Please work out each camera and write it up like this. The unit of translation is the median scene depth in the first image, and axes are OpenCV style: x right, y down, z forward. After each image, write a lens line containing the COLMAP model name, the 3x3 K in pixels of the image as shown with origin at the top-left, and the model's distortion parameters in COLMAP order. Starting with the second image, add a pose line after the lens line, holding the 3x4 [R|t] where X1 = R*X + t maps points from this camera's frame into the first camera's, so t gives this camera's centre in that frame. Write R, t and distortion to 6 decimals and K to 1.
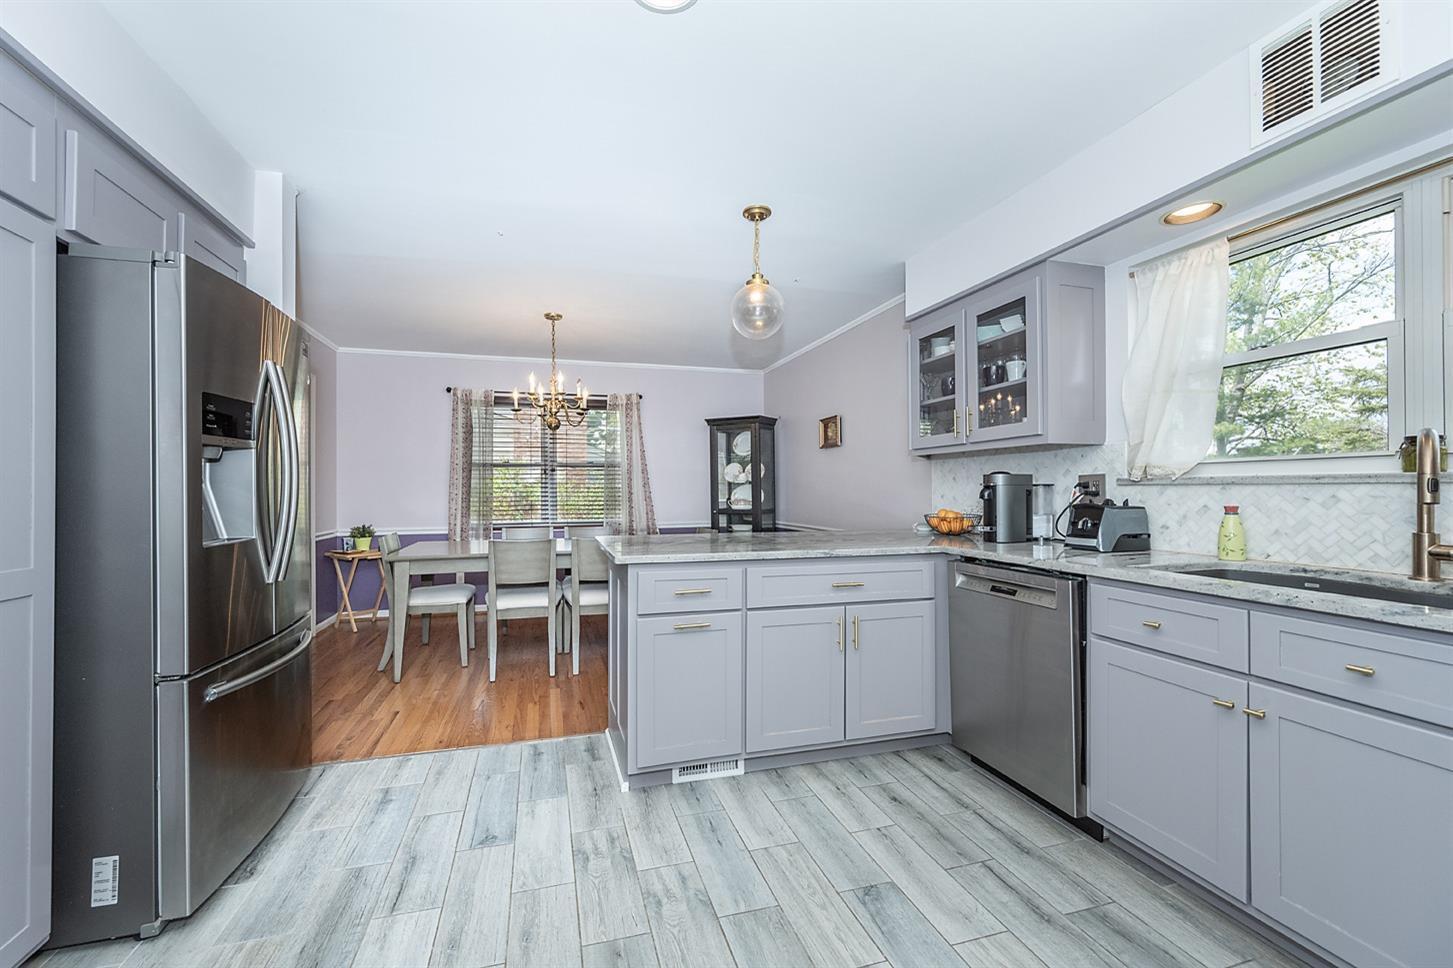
lens RADIAL K [[575.9, 0, 726.5], [0, 575.9, 484.0], [0, 0, 1]] dist [0.001268, -0.000038]
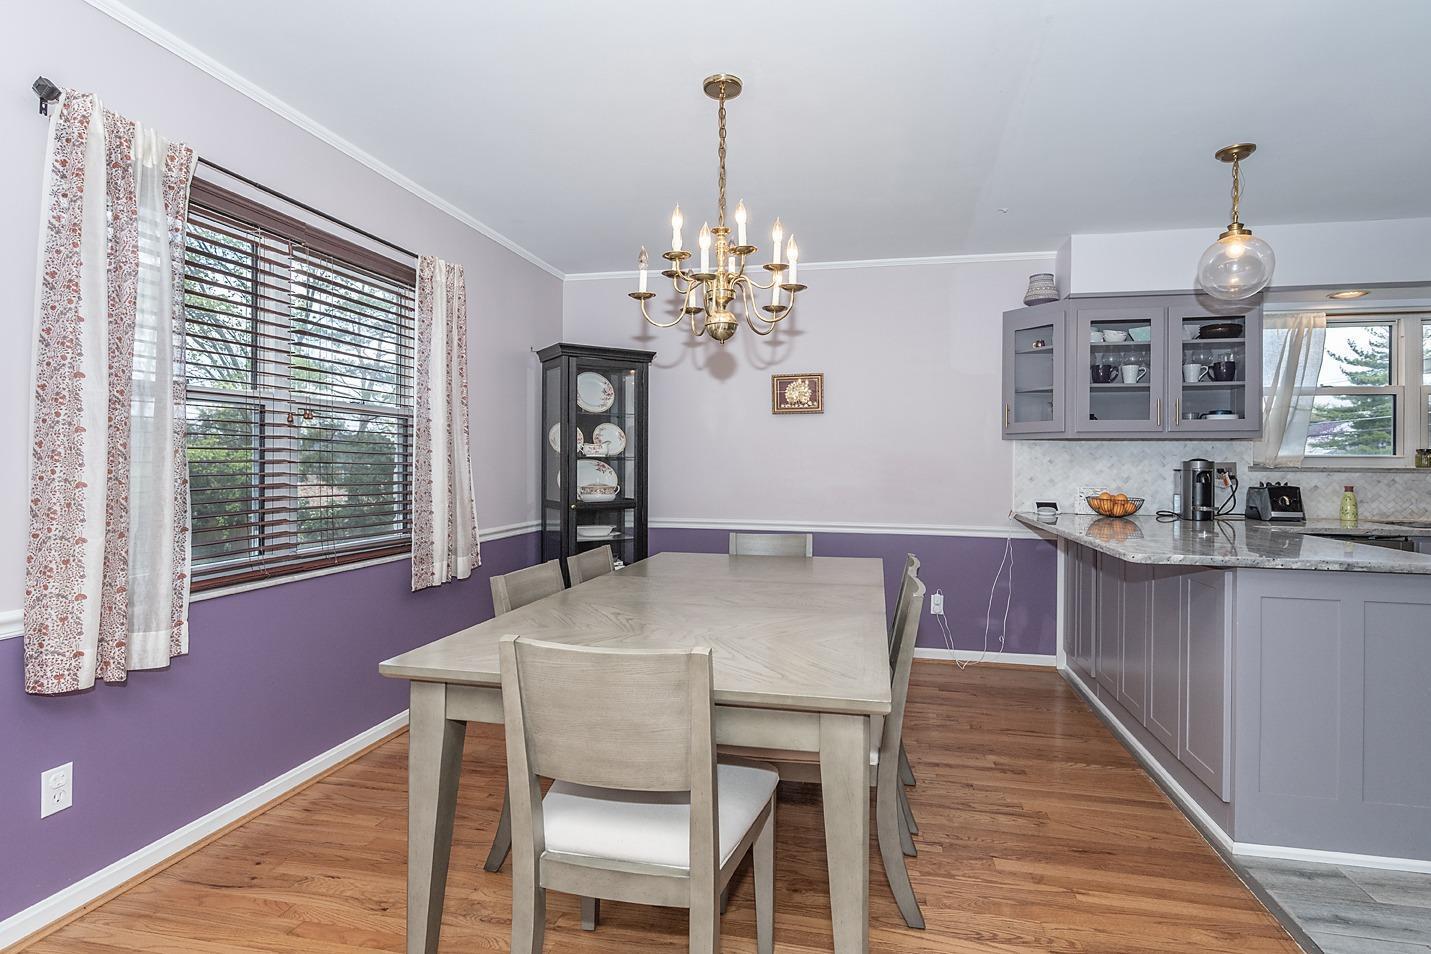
lens RADIAL K [[707.6, 0, 717.7], [0, 707.6, 463.3], [0, 0, 1]] dist [0.002935, 0.001313]
pose [[0.490662, 0.004636, 0.871337, -0.964543], [-0.016746, 0.999851, 0.004110, -0.001910], [-0.871189, -0.016608, 0.490667, 0.899049]]
